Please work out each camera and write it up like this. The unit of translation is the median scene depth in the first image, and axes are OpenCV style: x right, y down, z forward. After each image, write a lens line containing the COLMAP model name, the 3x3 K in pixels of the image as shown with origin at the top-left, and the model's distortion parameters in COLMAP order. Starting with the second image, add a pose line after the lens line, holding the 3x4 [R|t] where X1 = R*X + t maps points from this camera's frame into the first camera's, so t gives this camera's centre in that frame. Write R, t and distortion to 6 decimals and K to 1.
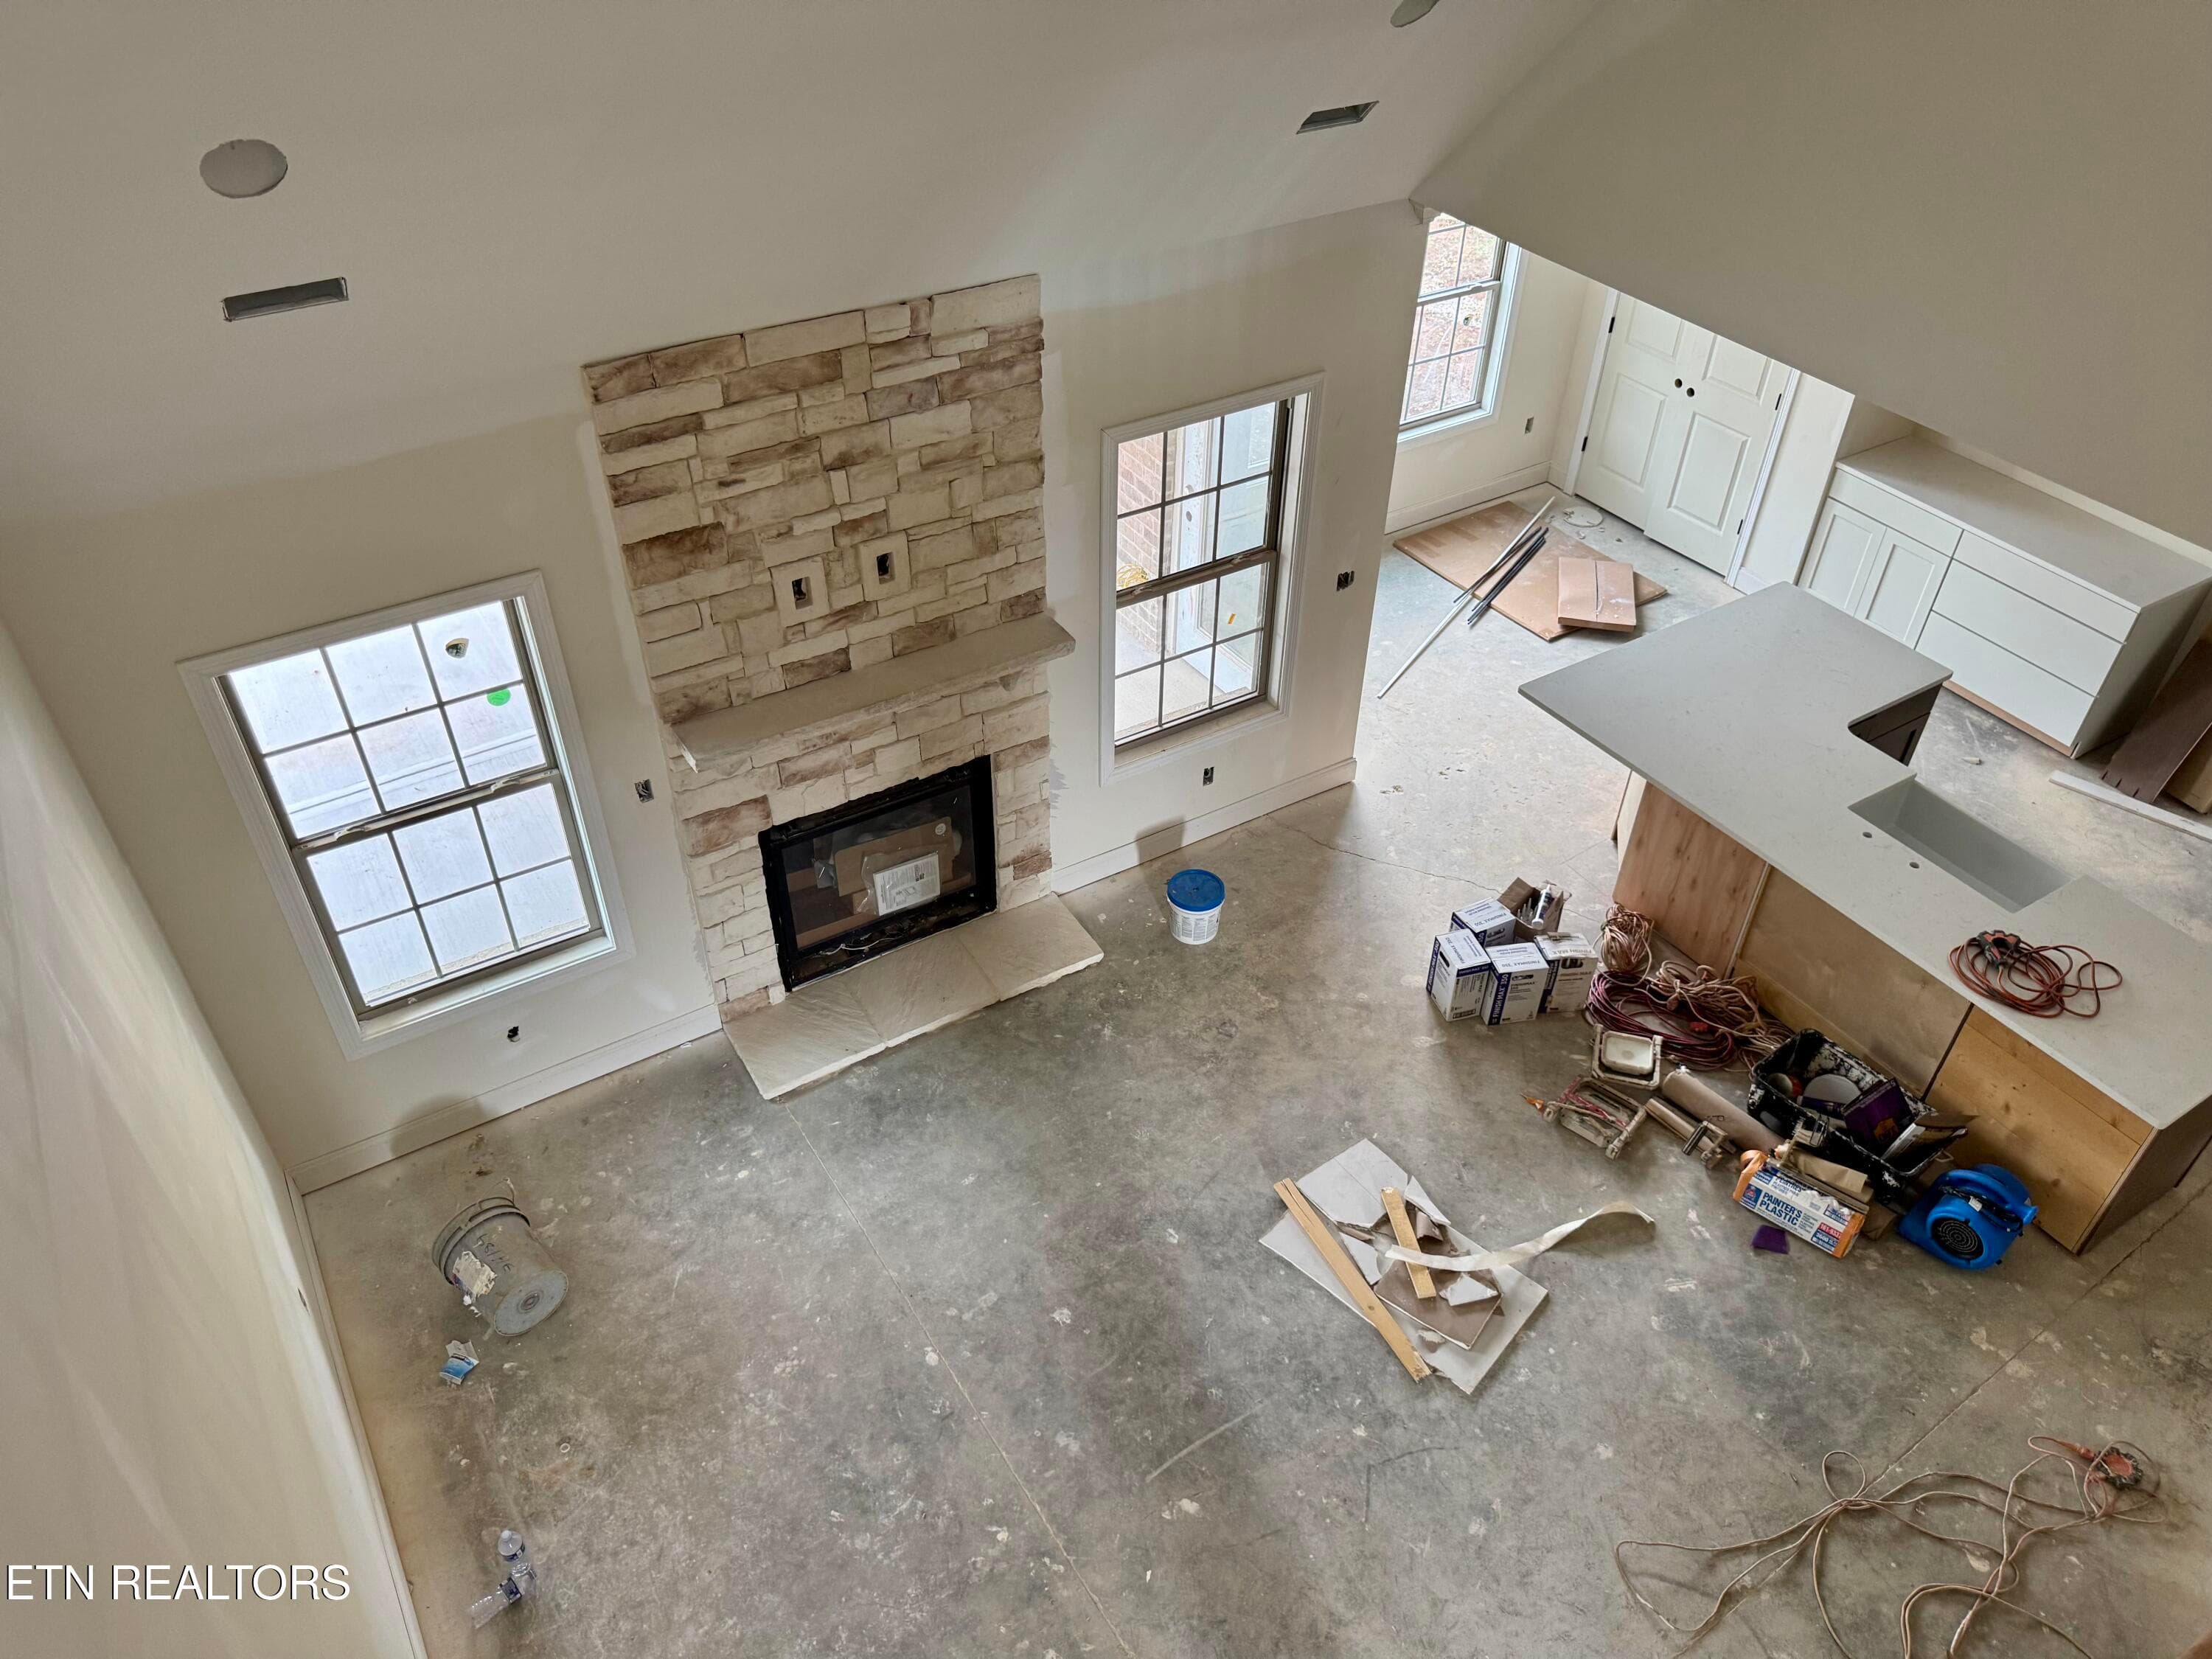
lens RADIAL K [[1535.0, 0, 1105.4], [0, 1535.0, 843.8], [0, 0, 1]] dist [0.087945, -0.123771]
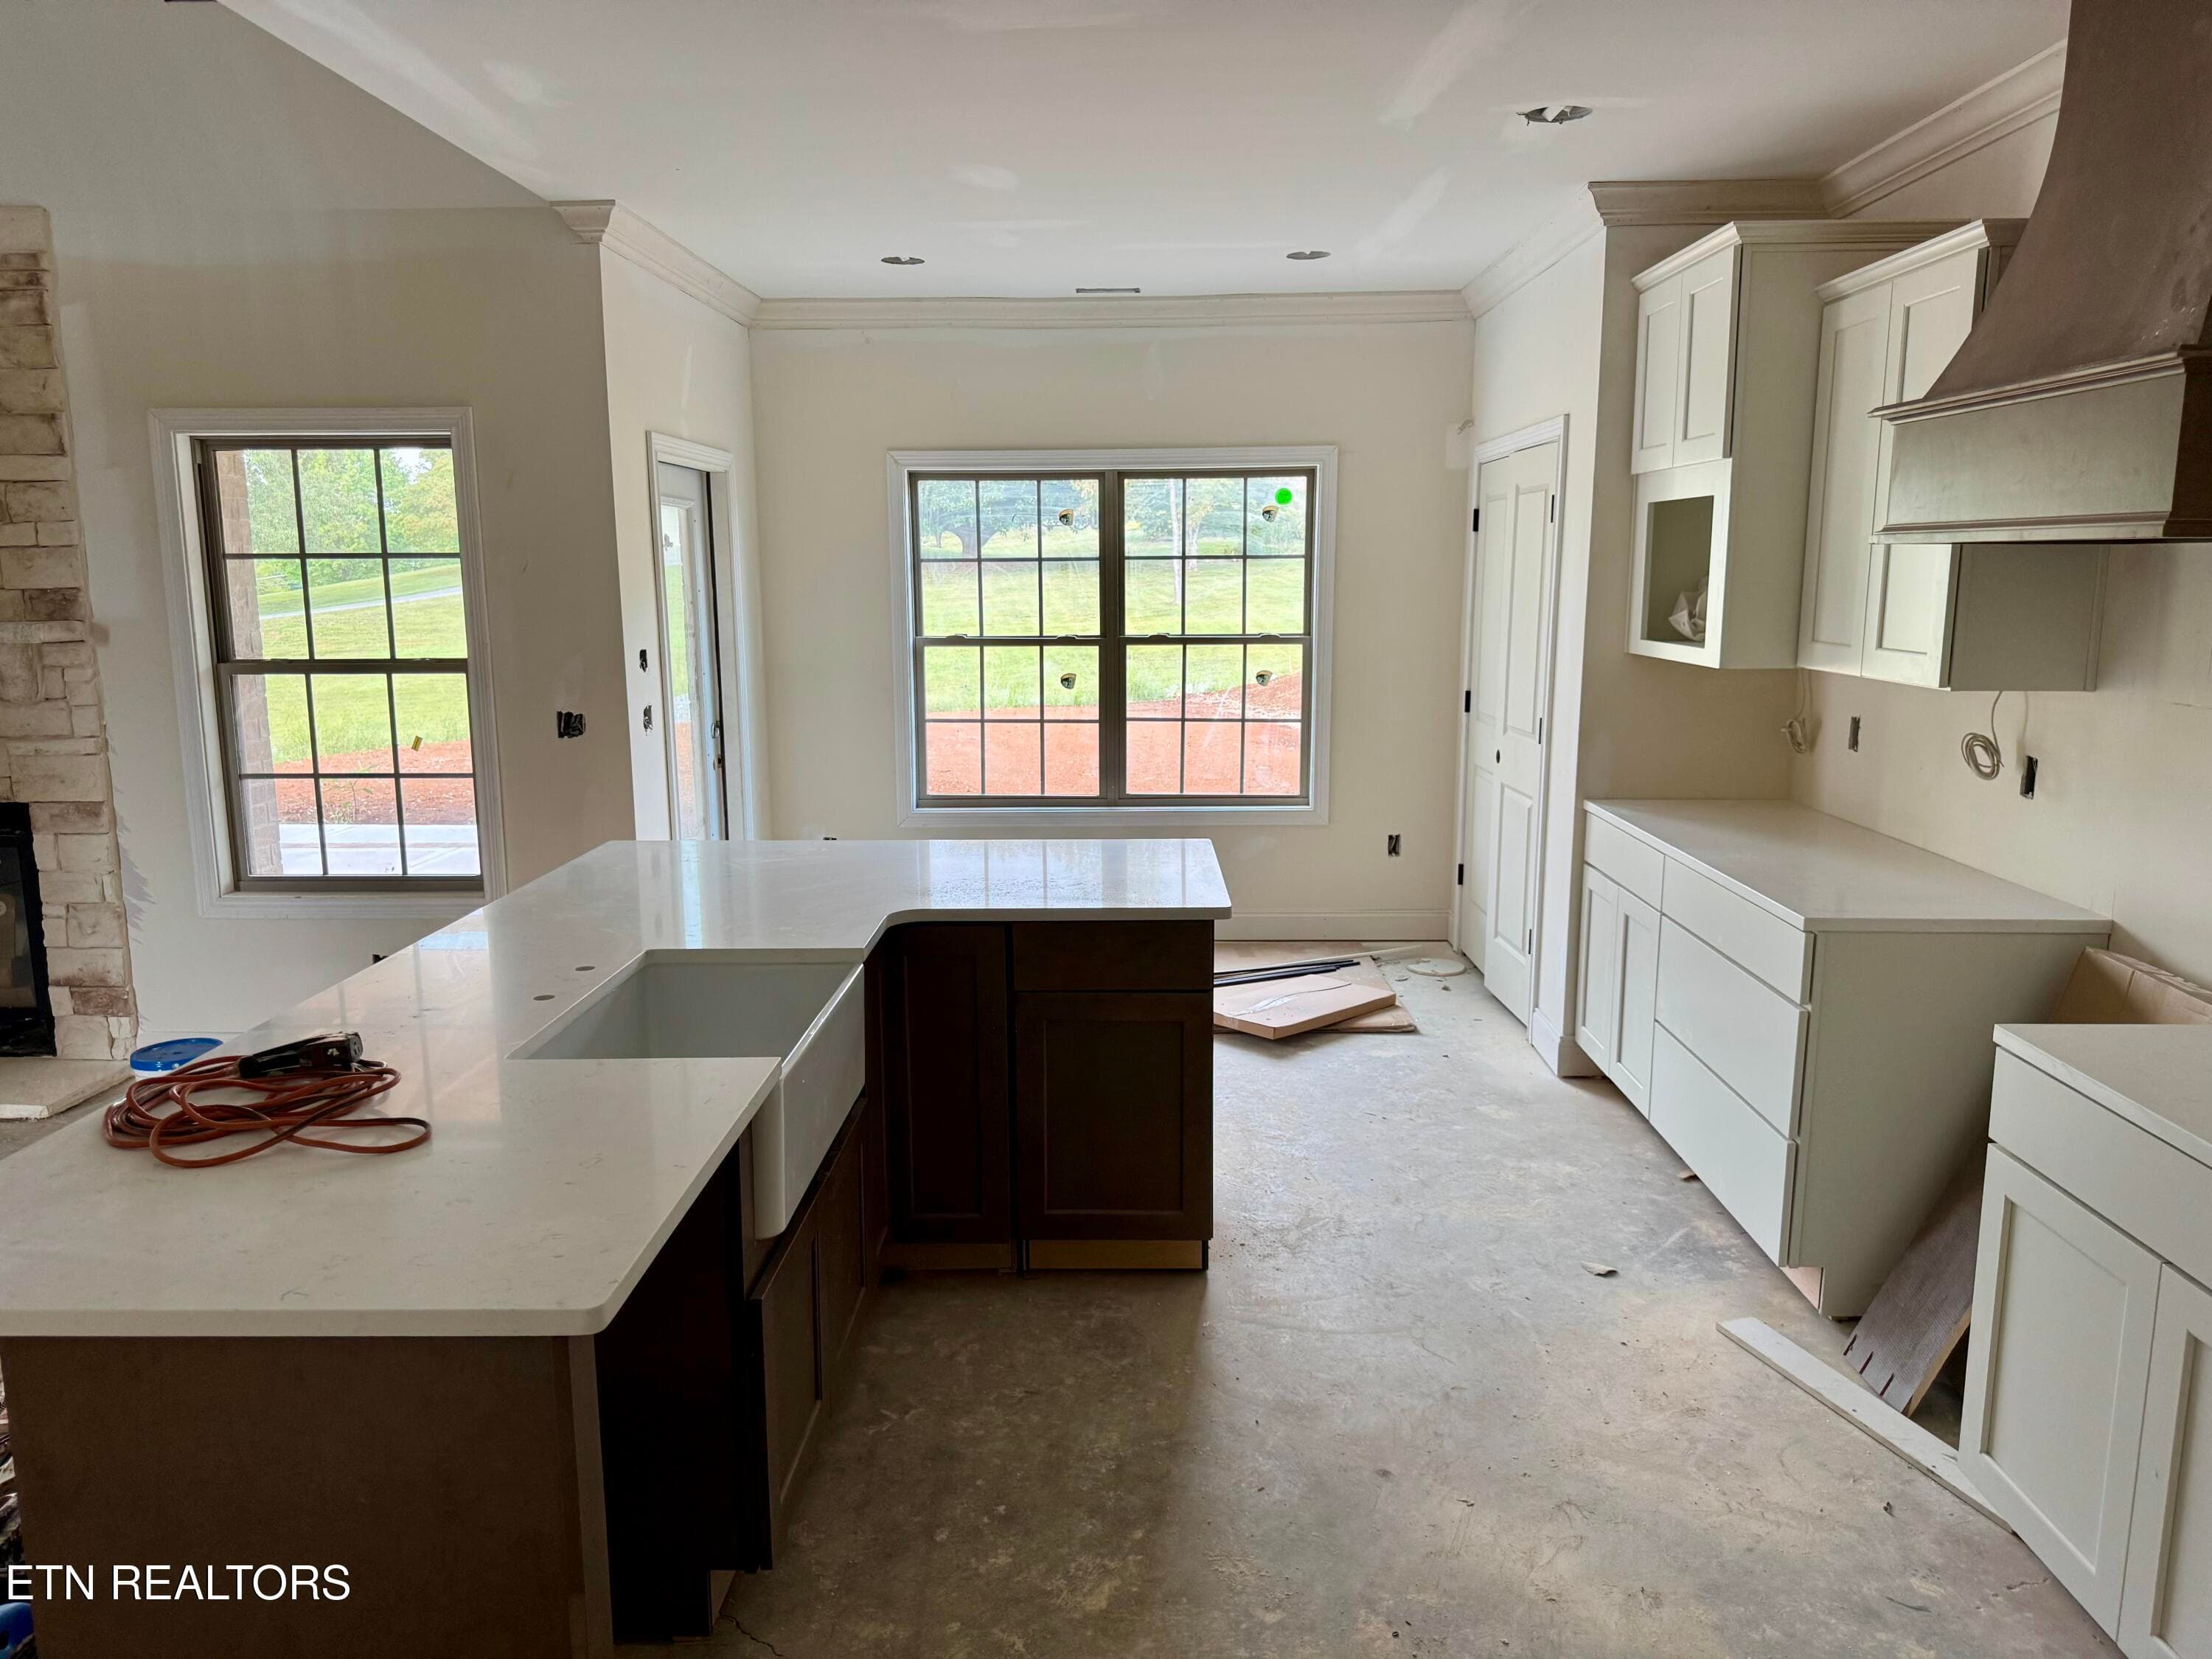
lens RADIAL K [[1535.0, 0, 1105.4], [0, 1535.0, 843.8], [0, 0, 1]] dist [0.087945, -0.123771]
pose [[0.843866, 0.077509, -0.530926, 0.856401], [-0.333722, 0.850646, -0.406240, 0.104637], [0.420143, 0.519994, 0.743698, 0.647848]]
